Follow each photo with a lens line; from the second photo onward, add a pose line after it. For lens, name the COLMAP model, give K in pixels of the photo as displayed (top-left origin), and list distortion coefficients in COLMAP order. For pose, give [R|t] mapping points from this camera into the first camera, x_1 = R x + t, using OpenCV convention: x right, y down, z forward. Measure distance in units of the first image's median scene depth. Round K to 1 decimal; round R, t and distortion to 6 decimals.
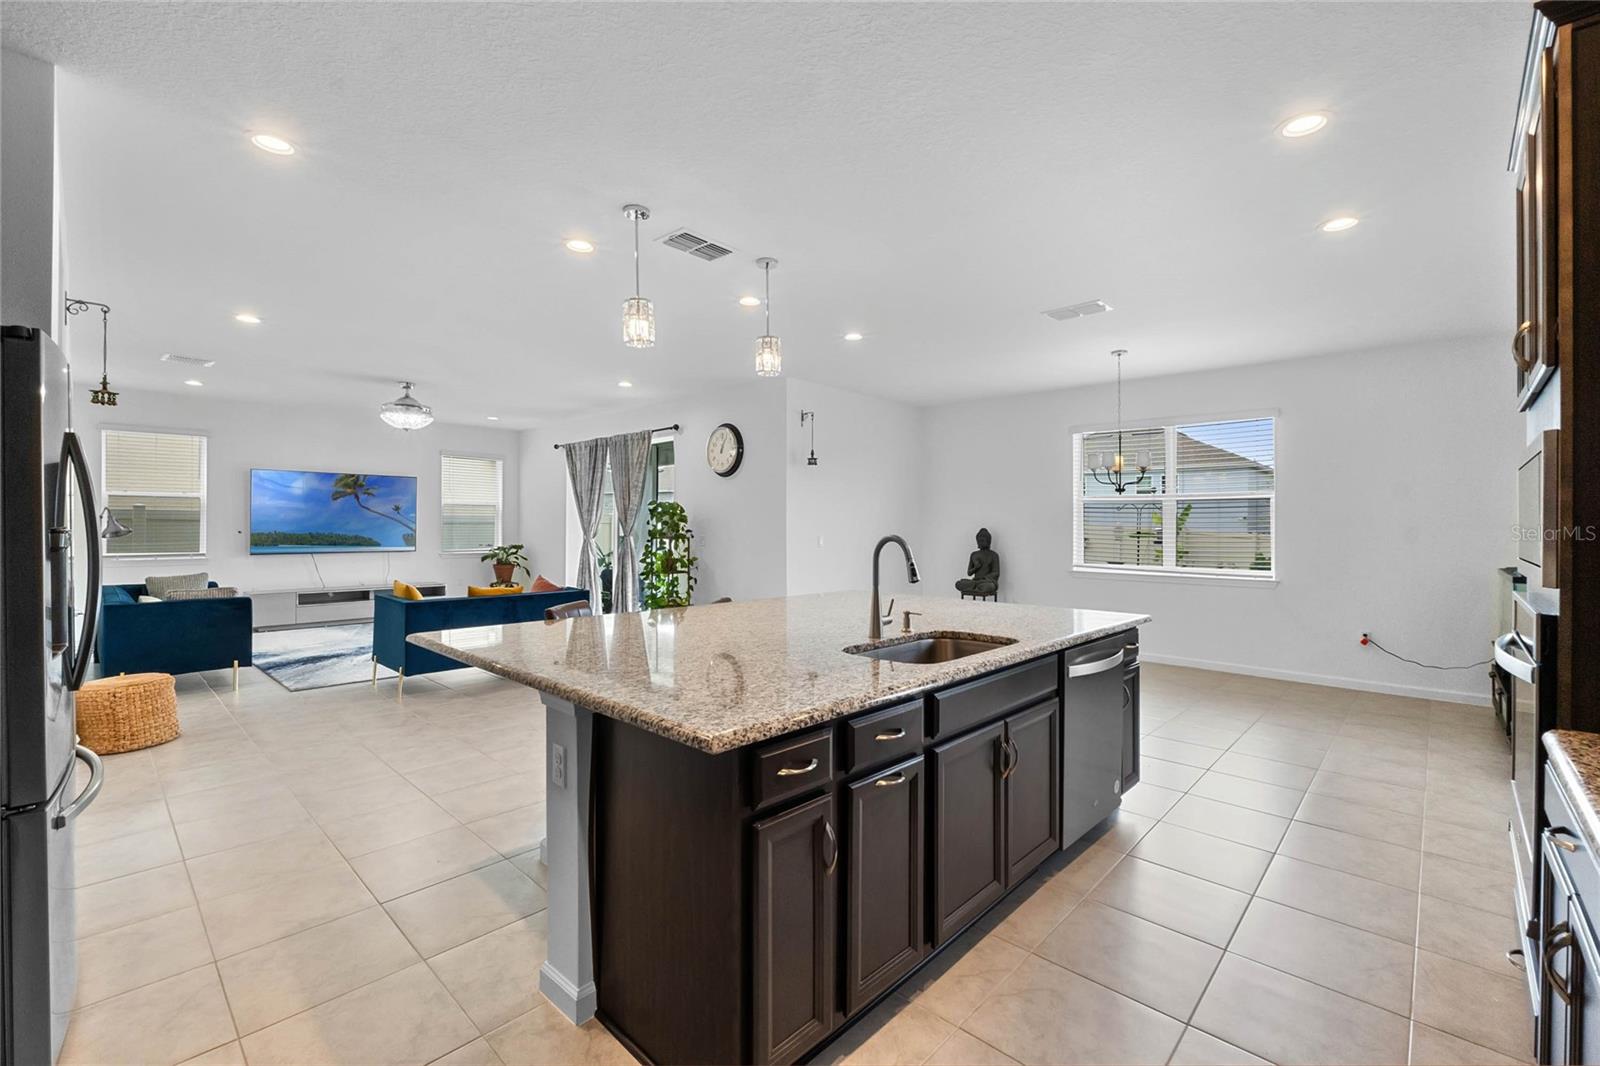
lens RADIAL K [[692.8, 0, 784.5], [0, 692.8, 526.3], [0, 0, 1]] dist [-0.002729, -0.000748]
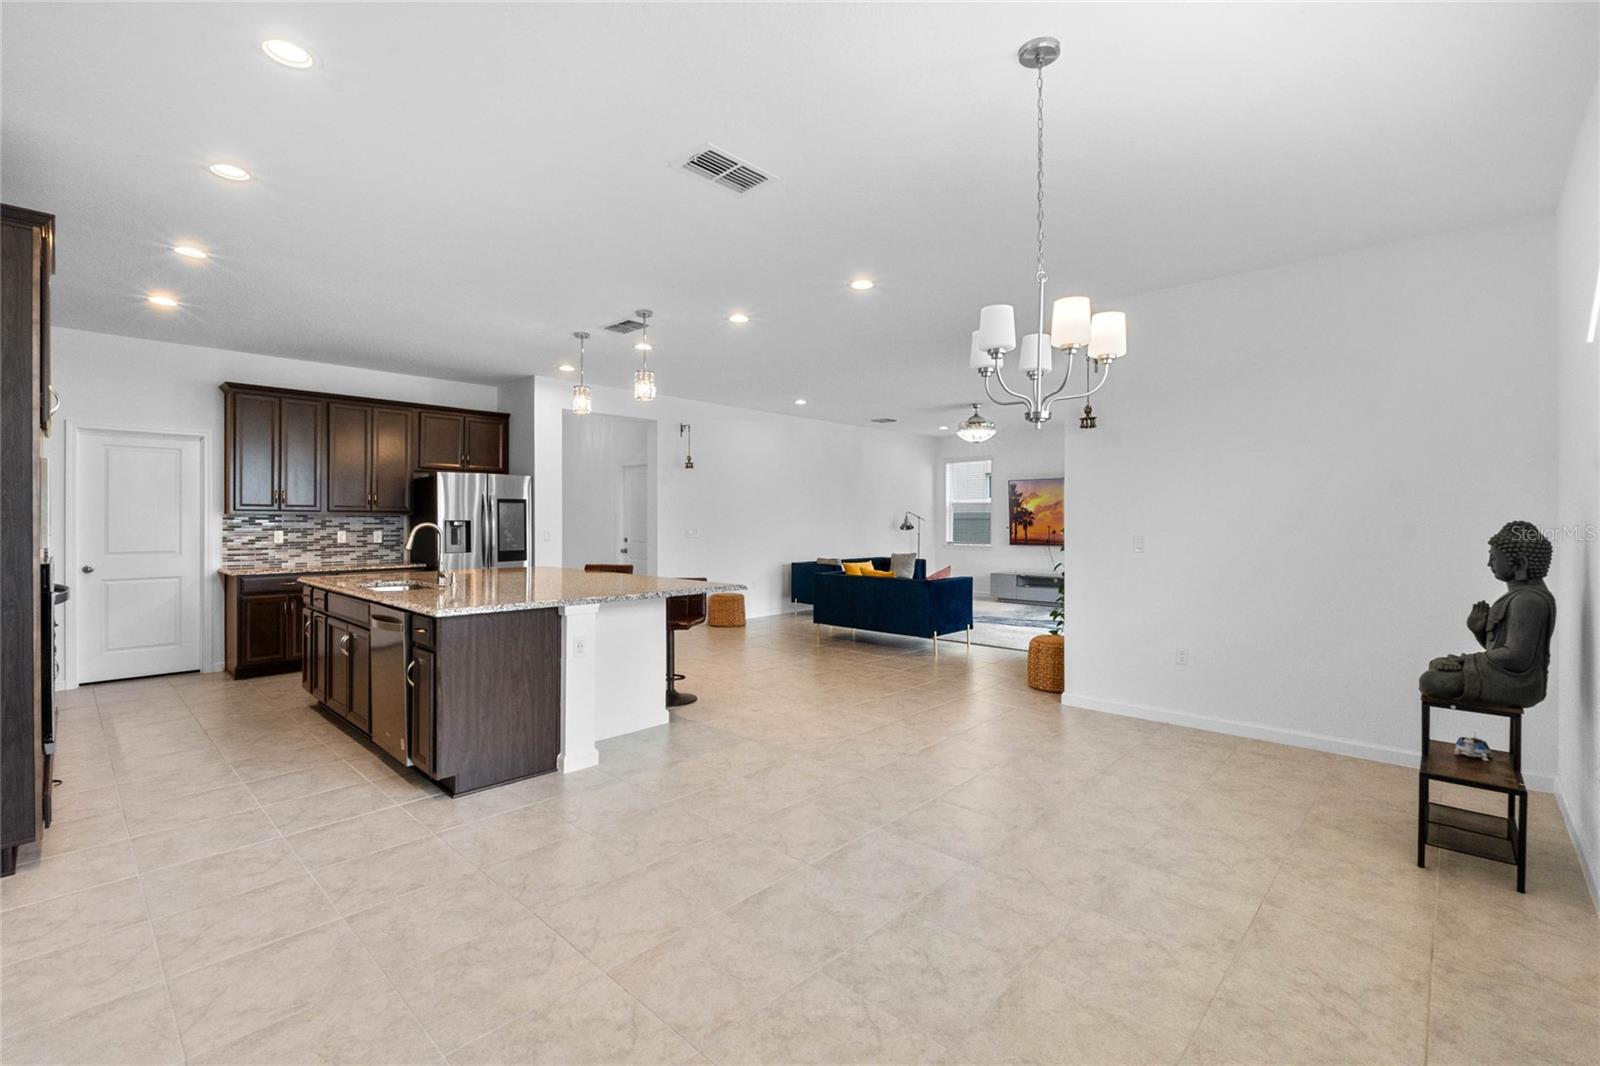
lens RADIAL K [[692.8, 0, 802.1], [0, 692.8, 522.3], [0, 0, 1]] dist [-0.002729, -0.000748]
pose [[0.023272, -0.003487, -0.999723, 0.721050], [-0.003343, 0.999988, -0.003566, 0.004843], [0.999724, 0.003425, 0.023260, 0.726341]]
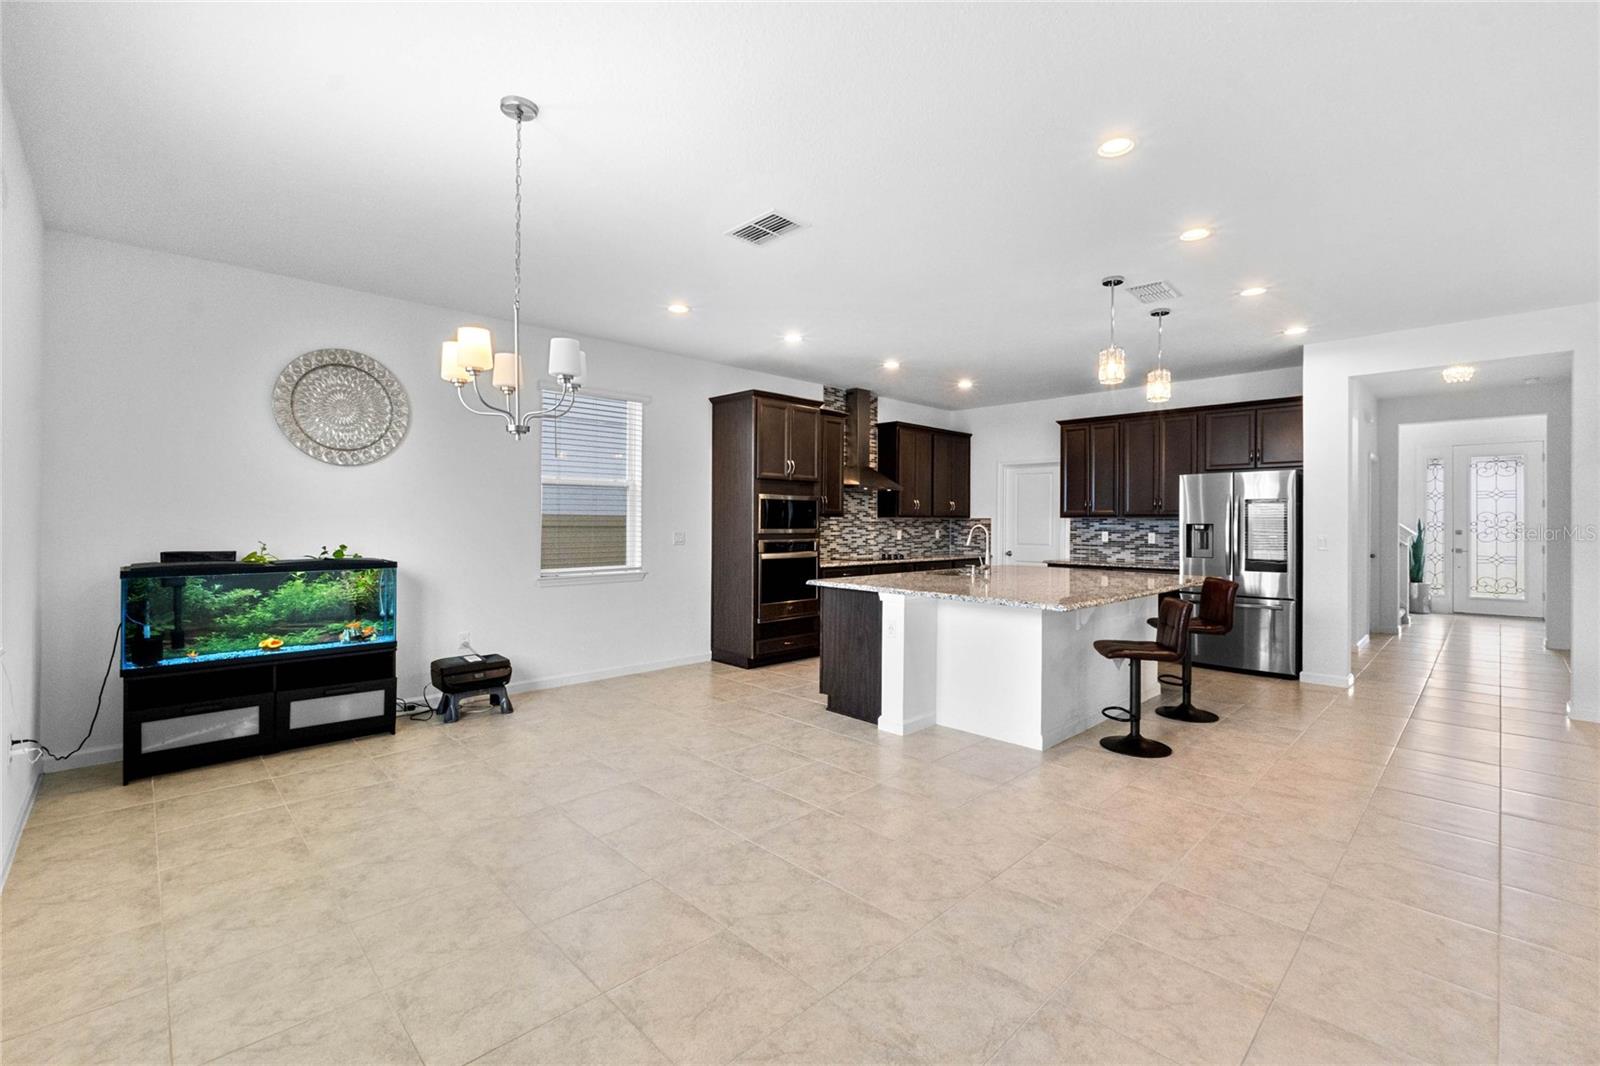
lens RADIAL K [[692.8, 0, 809.9], [0, 692.8, 516.2], [0, 0, 1]] dist [-0.002729, -0.000748]
pose [[-0.999790, -0.011702, 0.016832, 0.244090], [-0.011786, 0.999918, -0.004933, 0.001123], [-0.016773, -0.005130, -0.999846, 1.204398]]
